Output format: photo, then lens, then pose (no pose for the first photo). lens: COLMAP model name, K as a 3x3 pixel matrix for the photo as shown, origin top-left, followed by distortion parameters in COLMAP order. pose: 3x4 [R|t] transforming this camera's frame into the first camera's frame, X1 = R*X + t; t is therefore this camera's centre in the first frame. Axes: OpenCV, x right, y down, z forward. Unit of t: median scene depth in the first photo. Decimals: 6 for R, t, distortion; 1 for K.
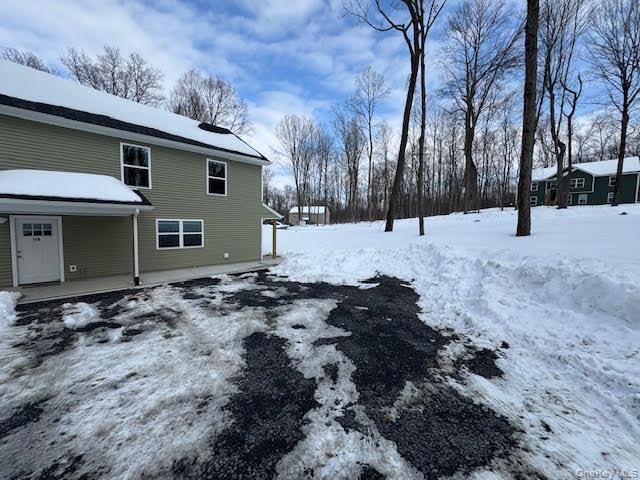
lens RADIAL K [[254.6, 0, 320.0], [0, 254.6, 240.0], [0, 0, 1]] dist [-0.002950, -0.000300]
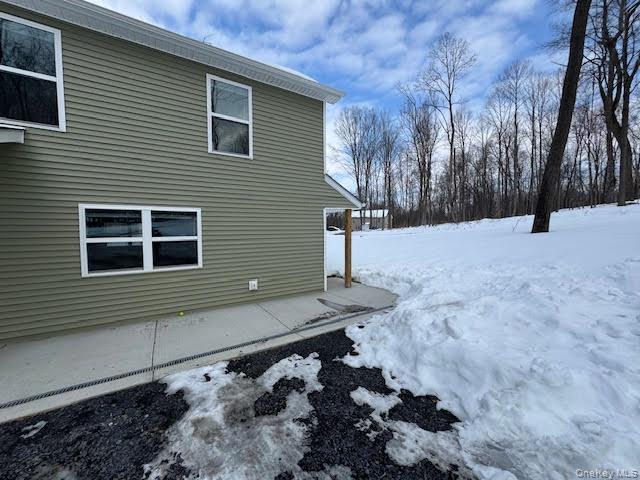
lens RADIAL K [[254.6, 0, 320.0], [0, 254.6, 240.0], [0, 0, 1]] dist [-0.002950, -0.000300]
pose [[0.975395, -0.014813, -0.219968, -0.141042], [0.008842, 0.999566, -0.028102, -0.007382], [0.220289, 0.025465, 0.975102, 0.564810]]
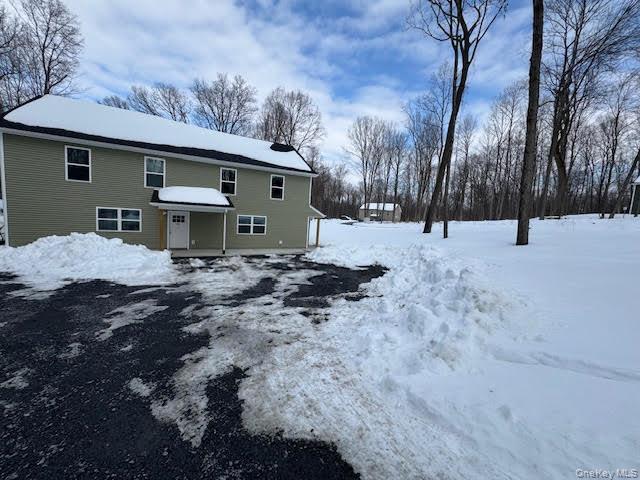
lens RADIAL K [[254.6, 0, 320.0], [0, 254.6, 240.0], [0, 0, 1]] dist [-0.002950, -0.000300]
pose [[0.955030, 0.074829, -0.286911, 0.244918], [-0.068717, 0.997144, 0.031329, -0.009804], [0.288436, -0.010204, 0.957445, -0.288144]]
